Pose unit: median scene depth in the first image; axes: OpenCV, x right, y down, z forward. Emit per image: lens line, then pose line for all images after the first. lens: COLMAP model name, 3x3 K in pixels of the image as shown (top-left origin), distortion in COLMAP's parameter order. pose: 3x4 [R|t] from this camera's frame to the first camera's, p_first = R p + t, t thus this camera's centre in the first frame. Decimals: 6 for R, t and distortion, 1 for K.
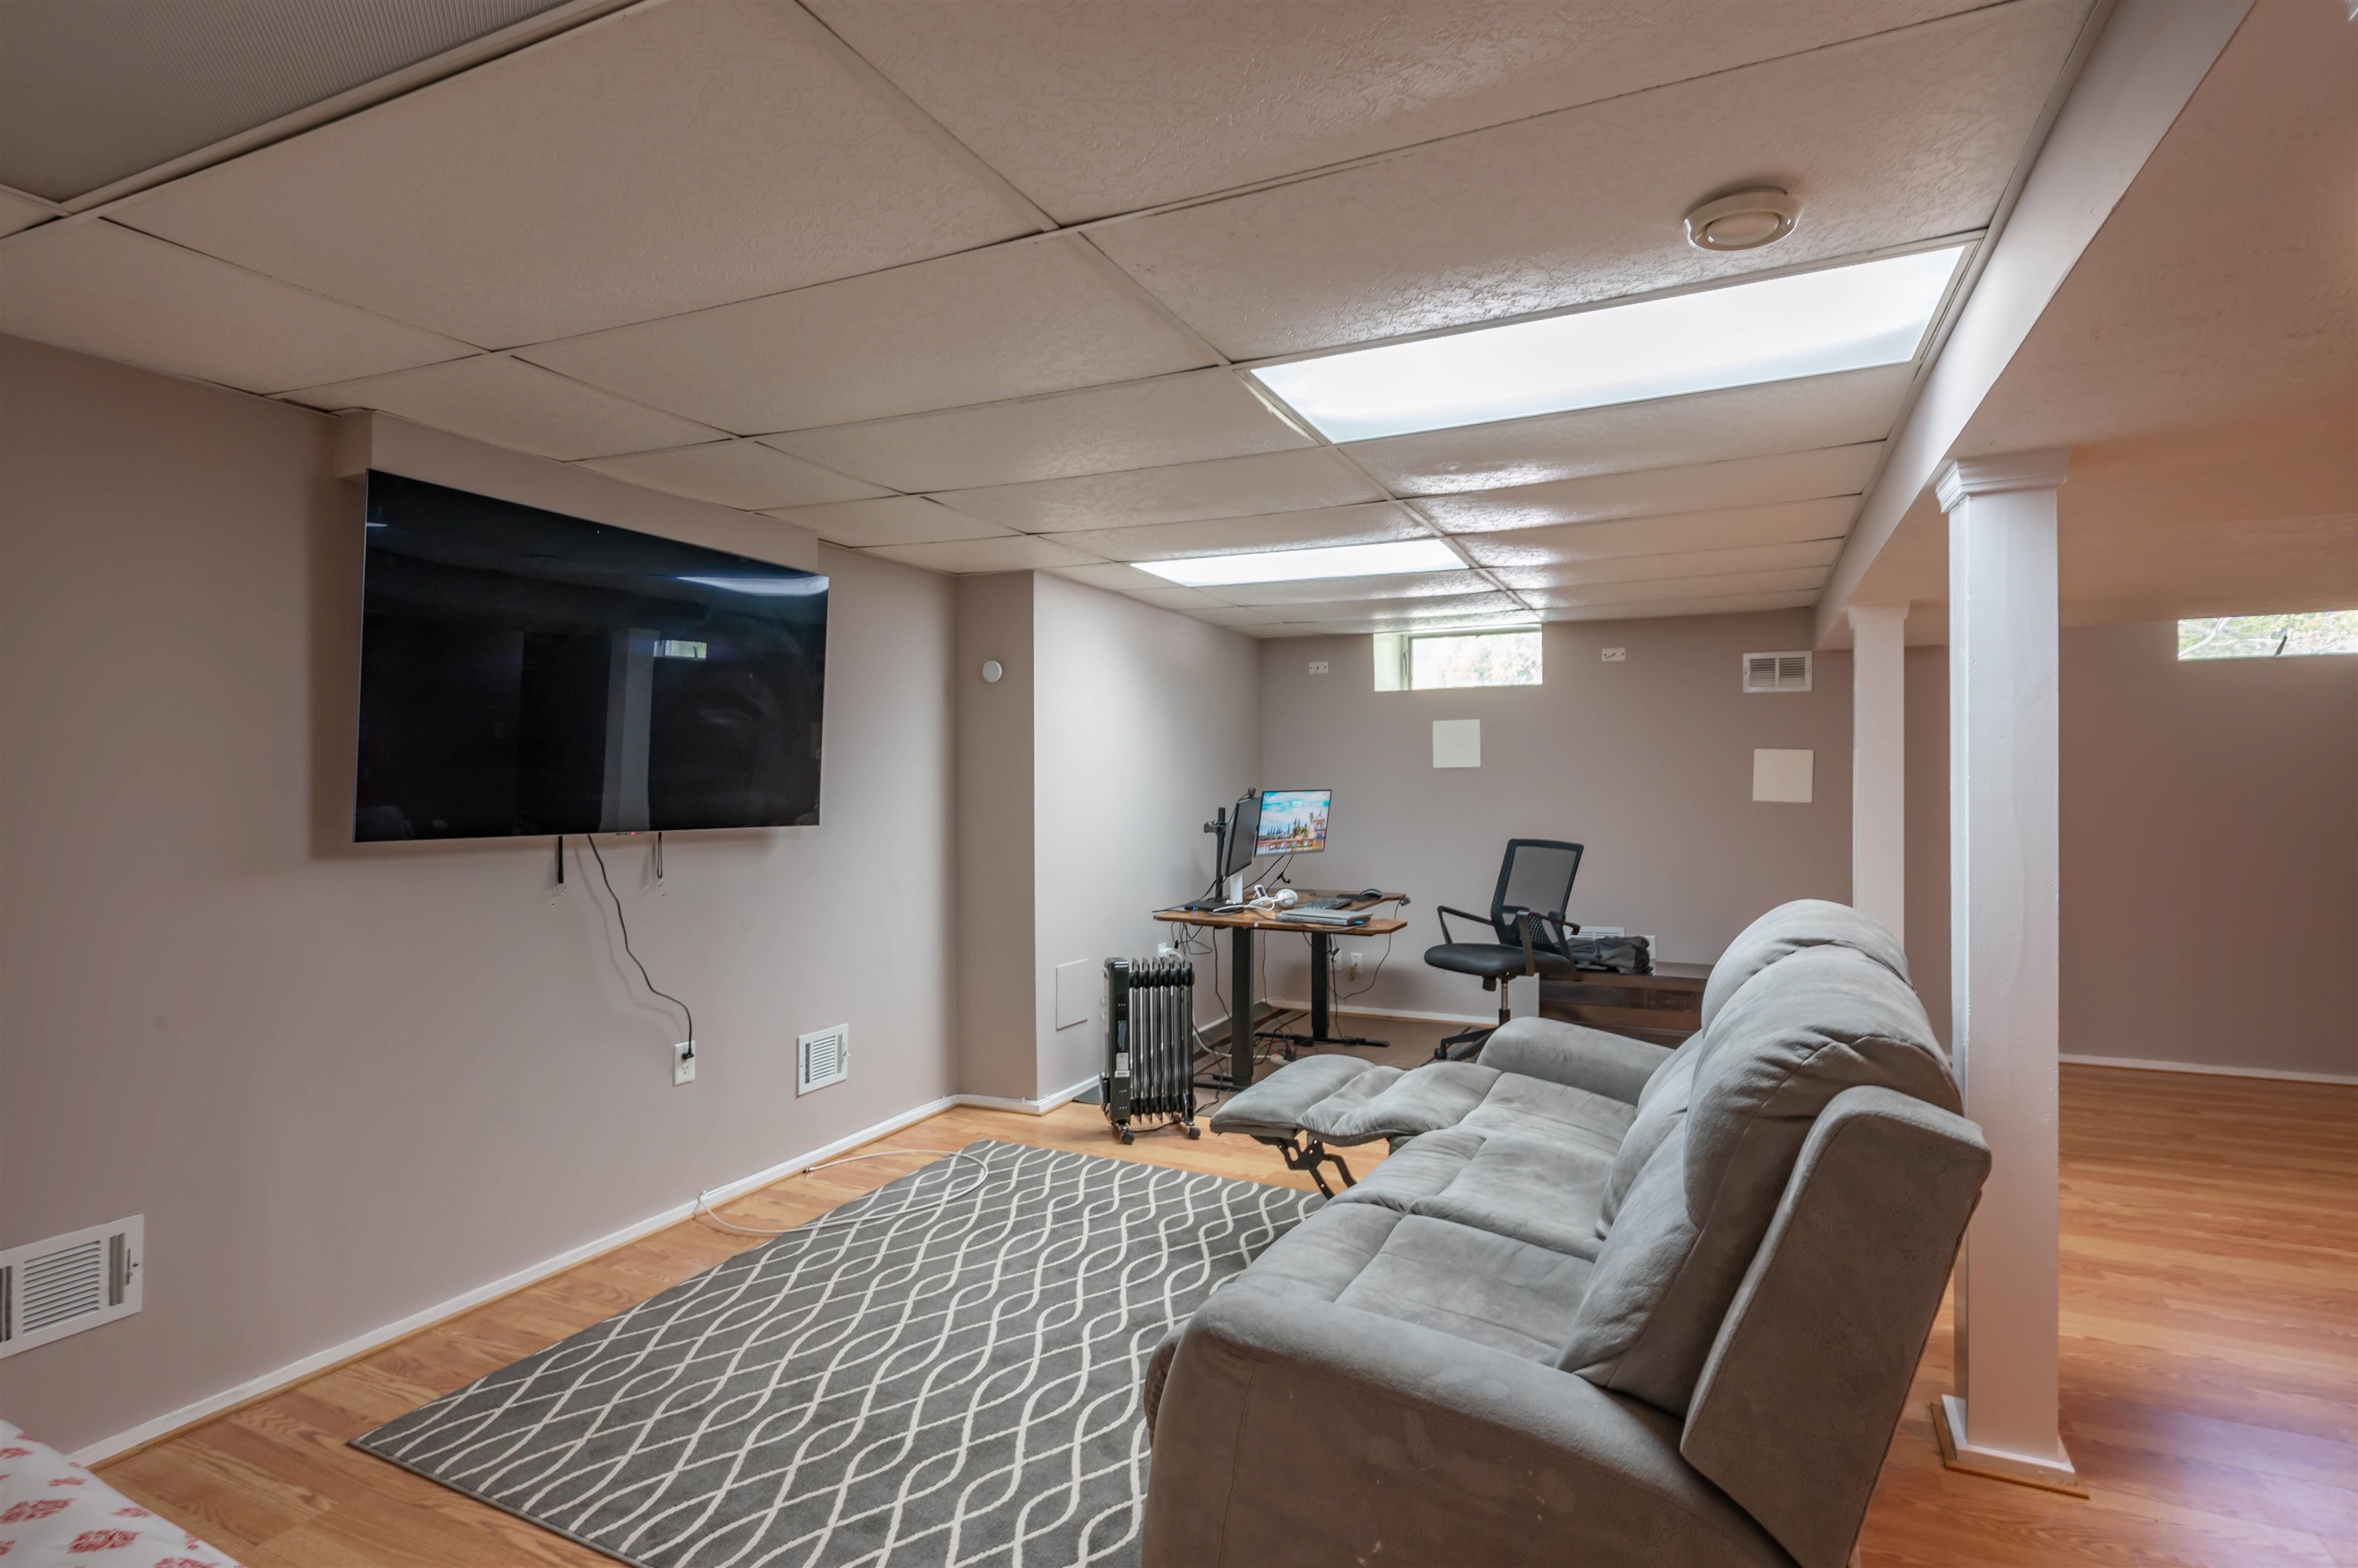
lens RADIAL K [[1156.8, 0, 1210.7], [0, 1156.8, 779.4], [0, 0, 1]] dist [-0.002357, 0.004197]
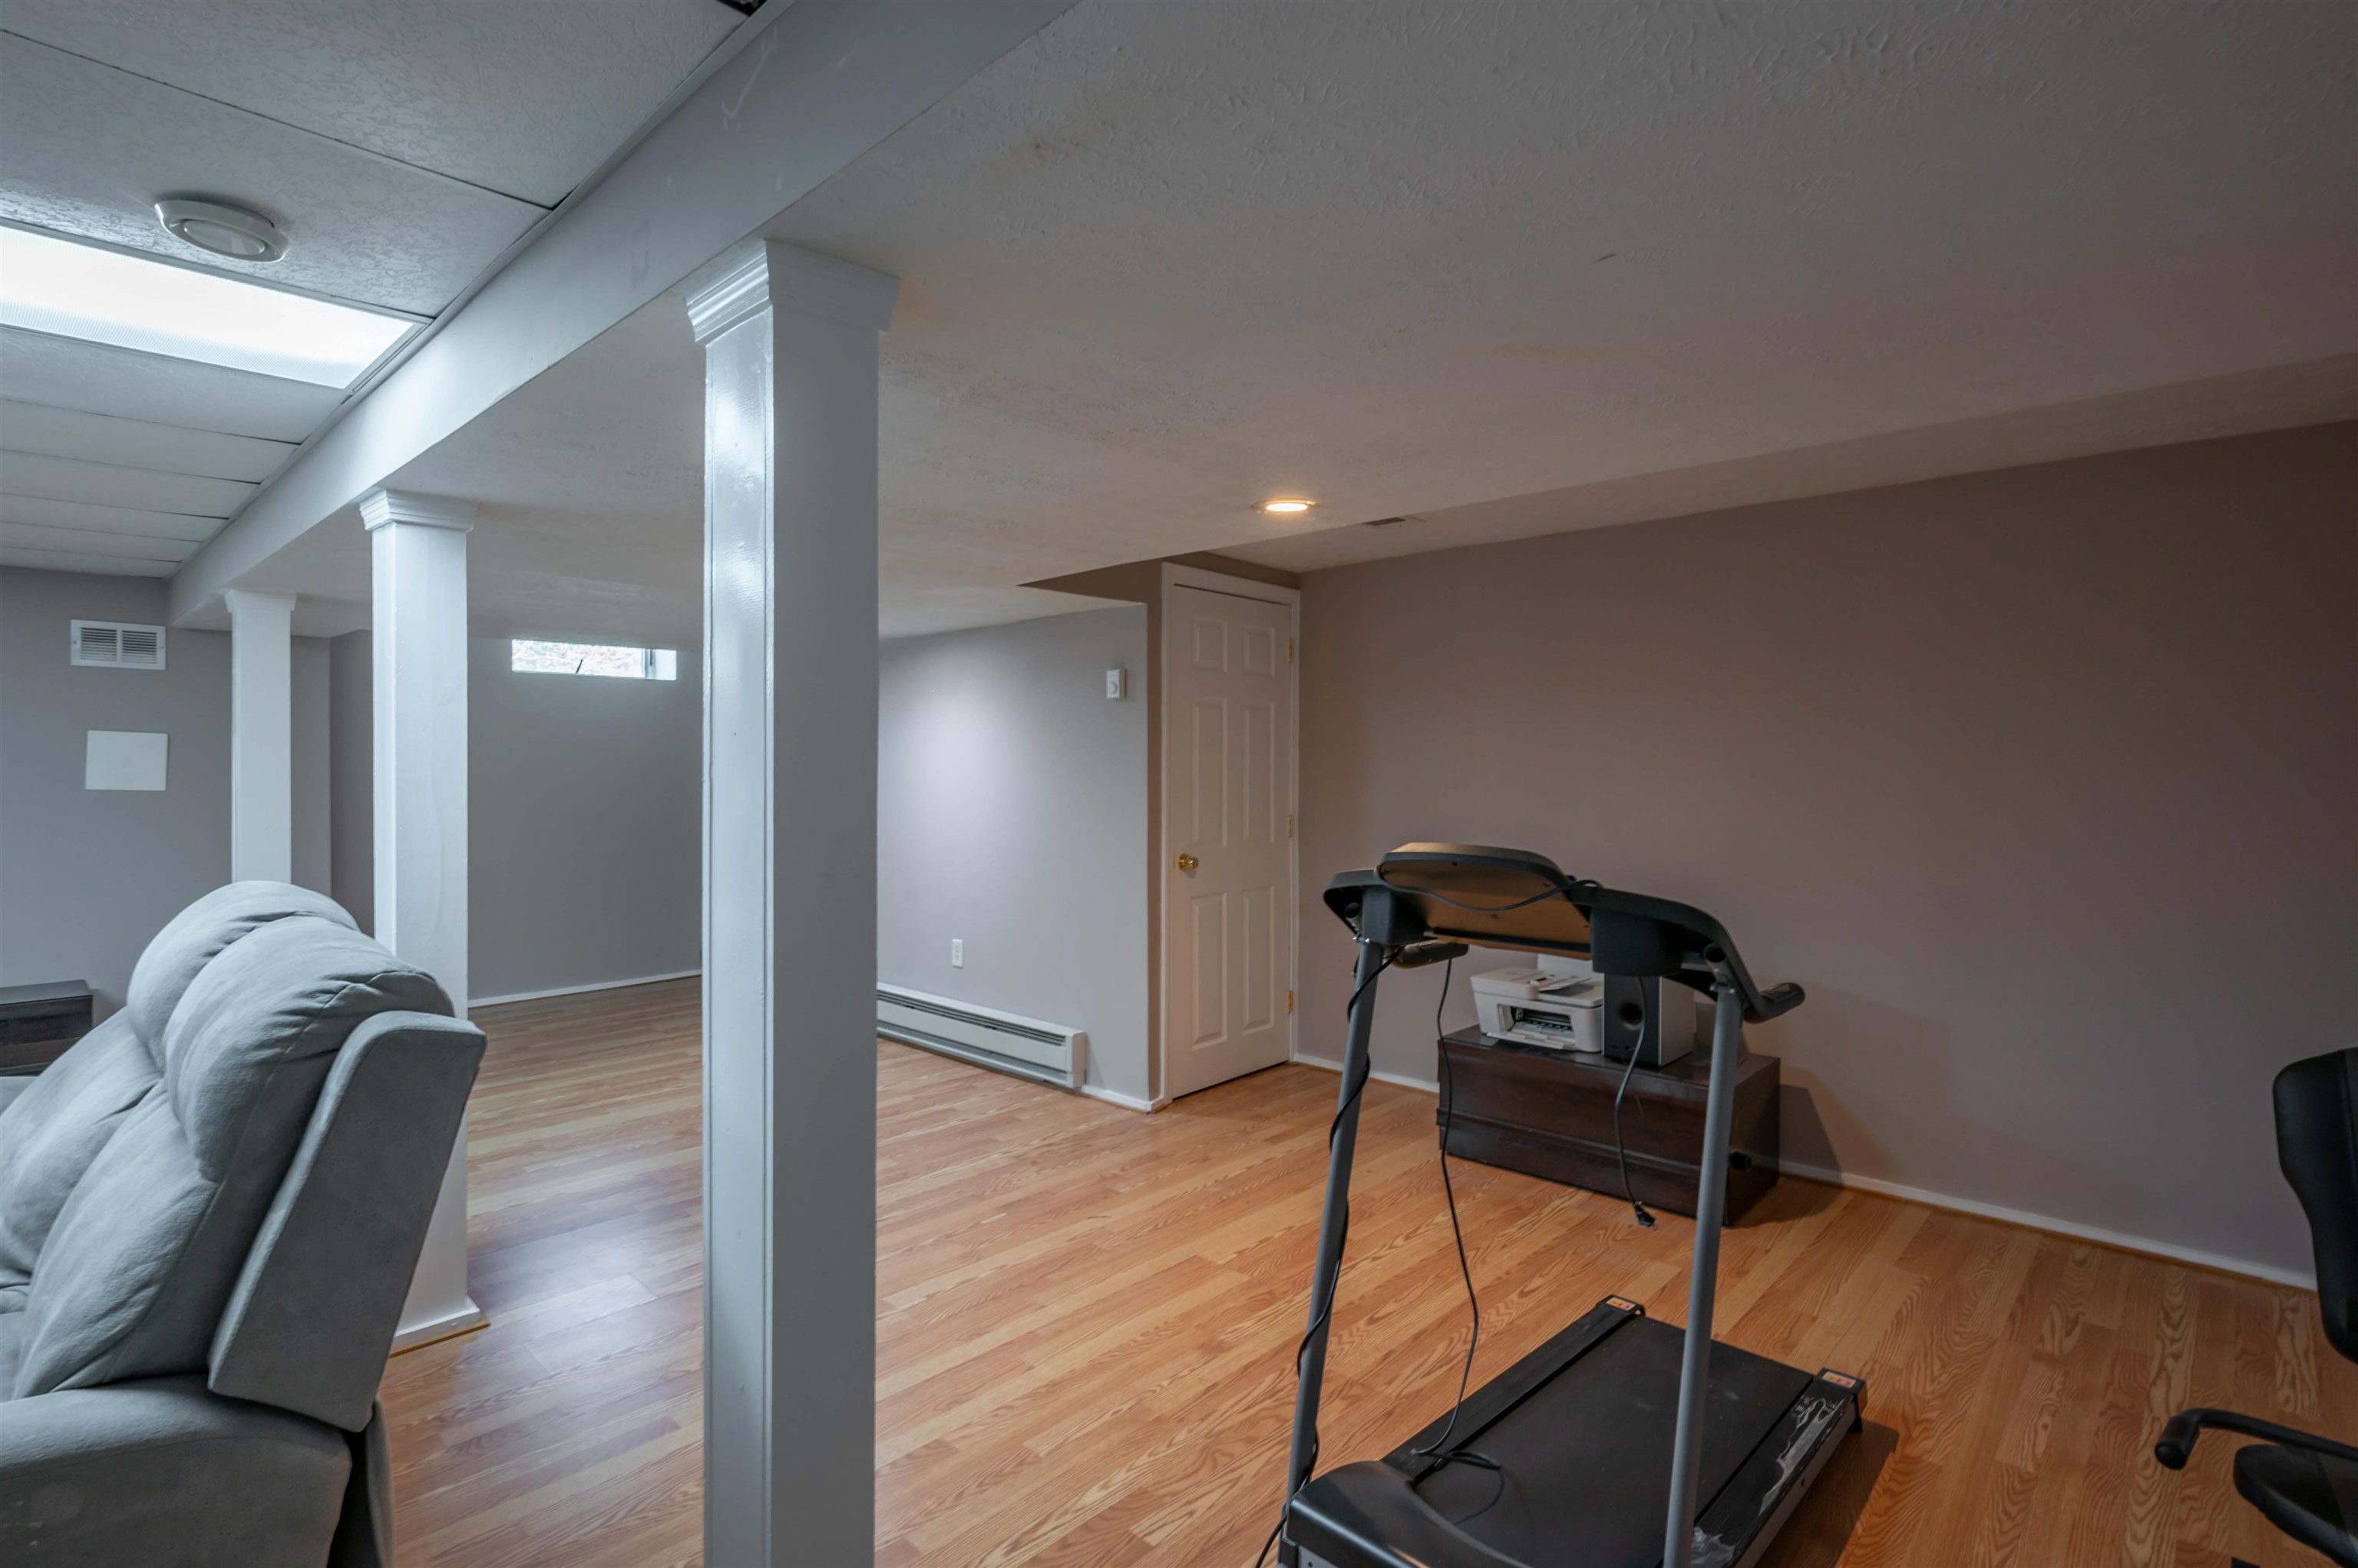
lens RADIAL K [[1156.8, 0, 1156.5], [0, 1156.8, 770.0], [0, 0, 1]] dist [-0.002357, 0.004197]
pose [[0.329931, 0.001909, 0.944003, -0.169932], [-0.003863, 0.999992, -0.000672, 0.001813], [-0.943997, -0.003425, 0.329936, -0.096976]]
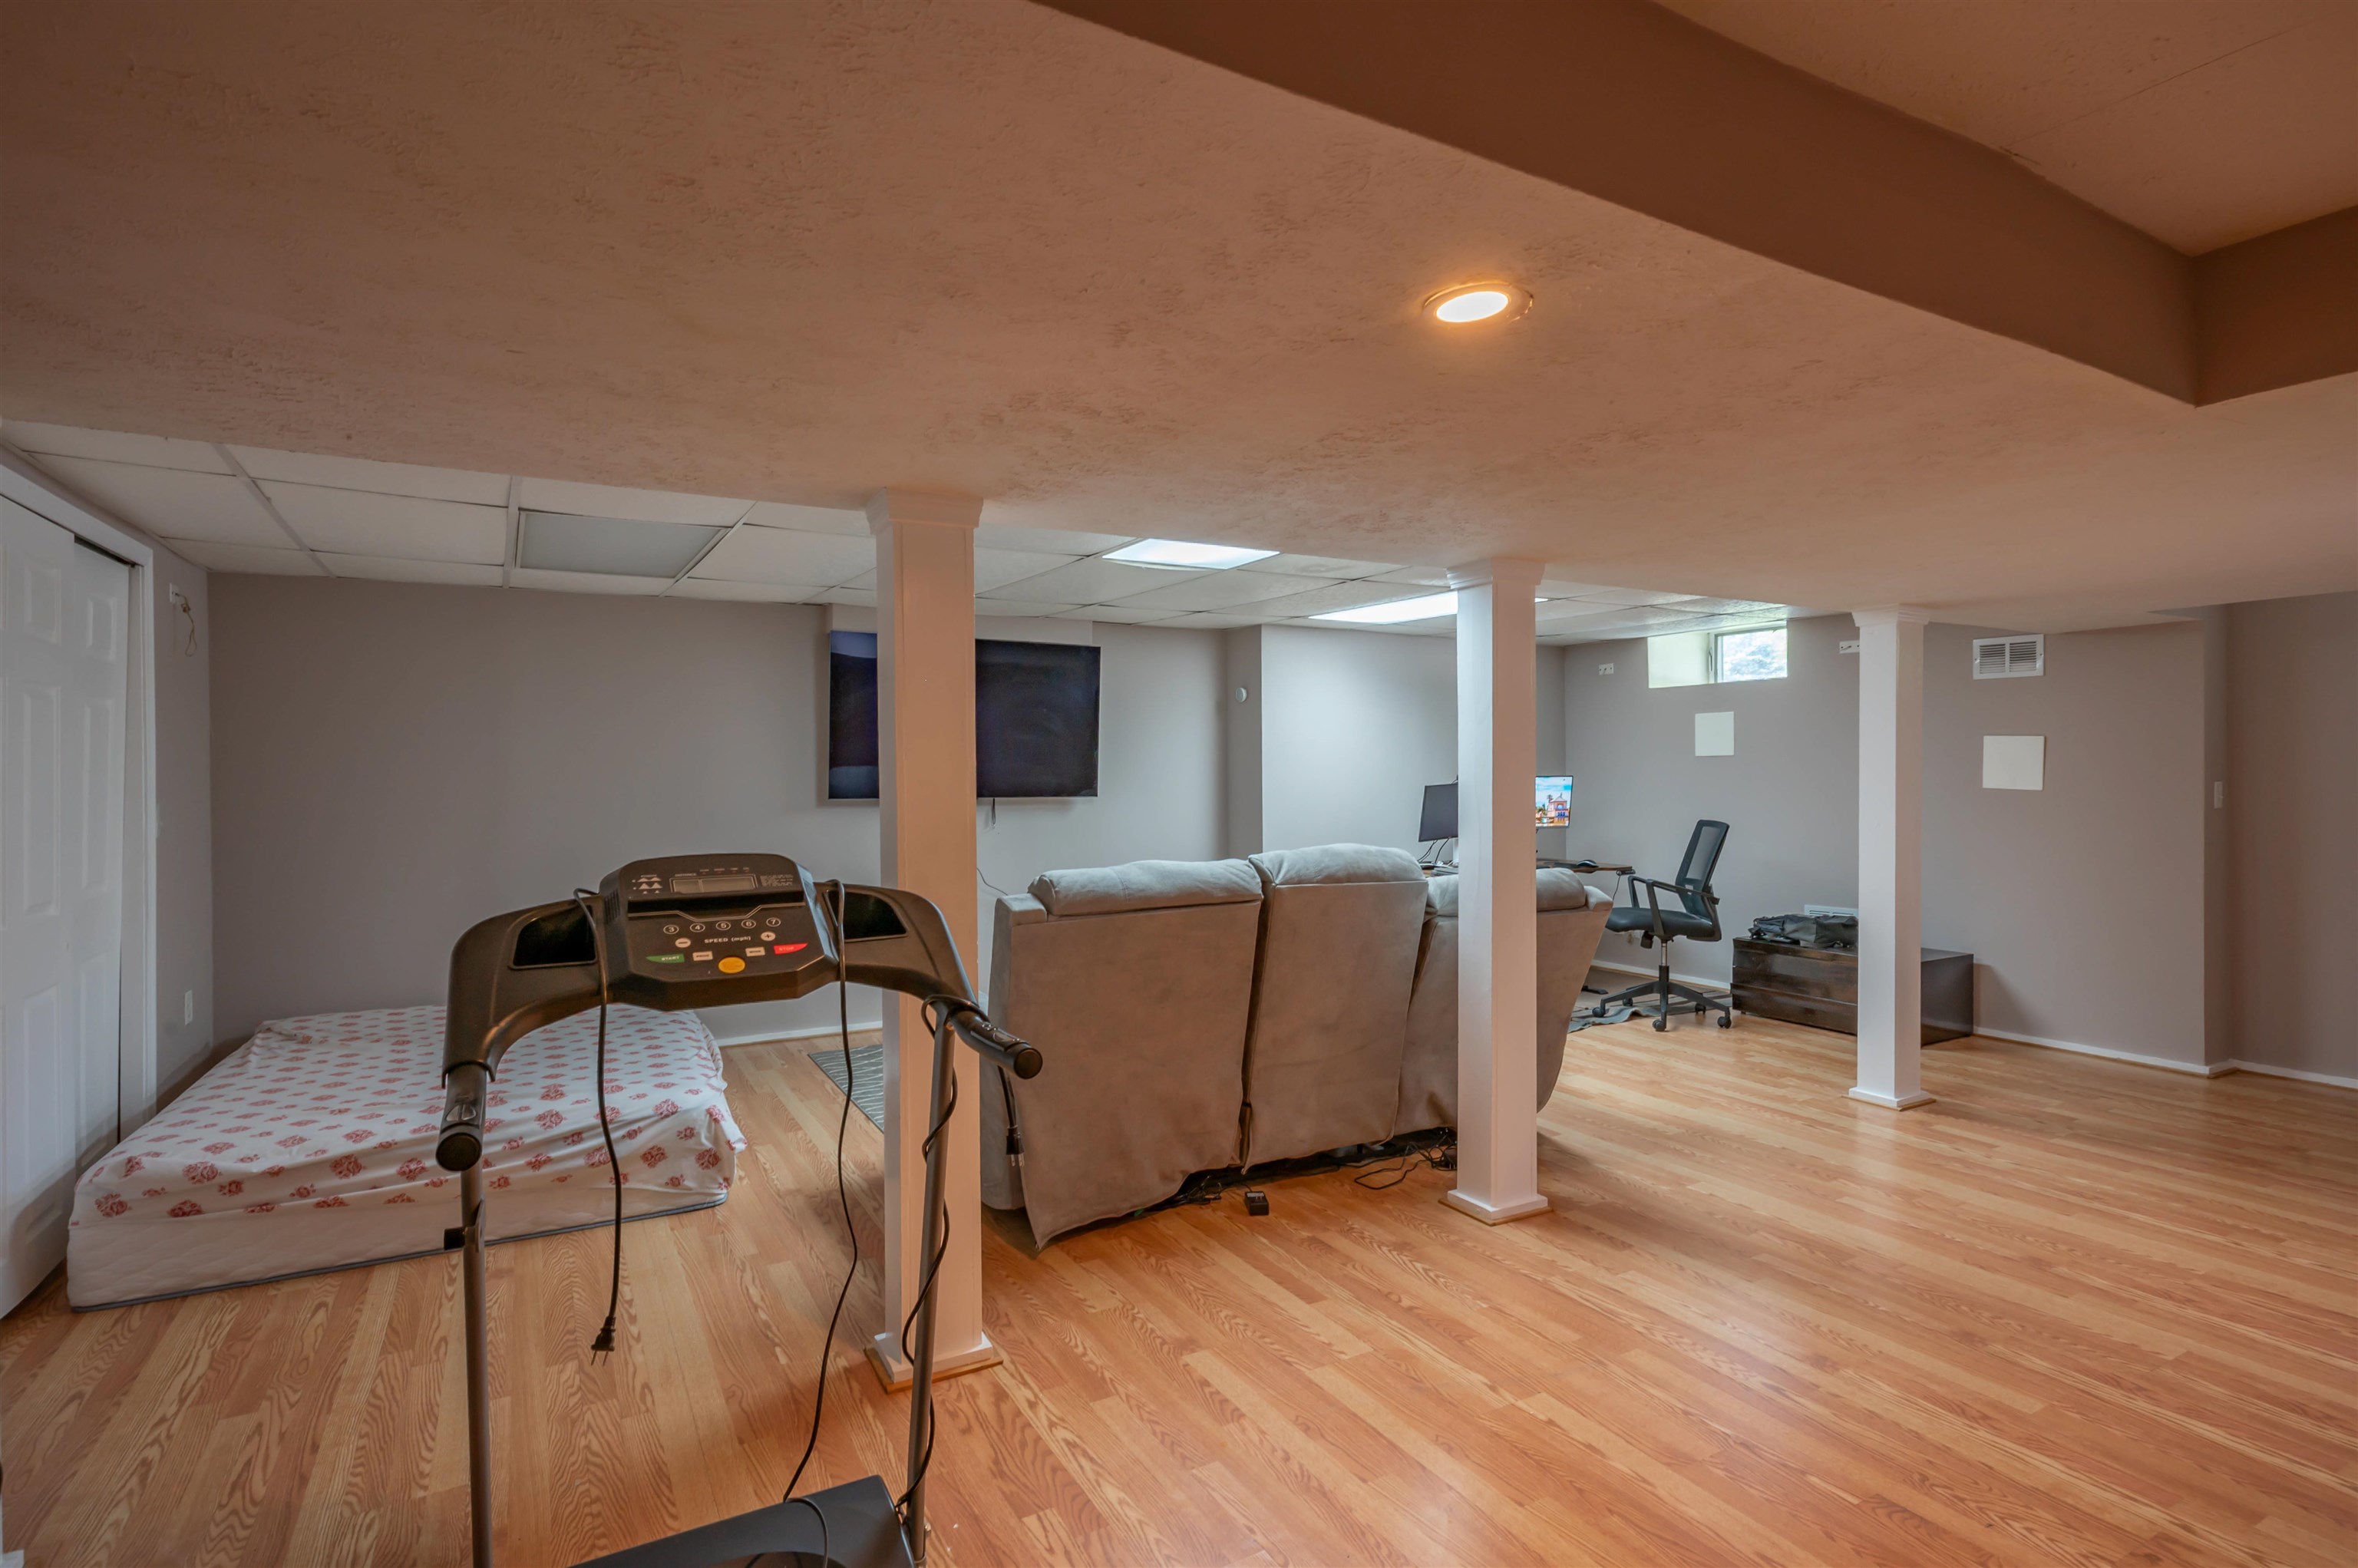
lens RADIAL K [[1156.8, 0, 1198.8], [0, 1156.8, 797.1], [0, 0, 1]] dist [-0.002357, 0.004197]
pose [[0.821423, 0.014605, -0.570133, 0.926341], [0.003854, 0.999507, 0.031157, -0.014179], [0.570307, -0.027791, 0.820962, -0.379030]]
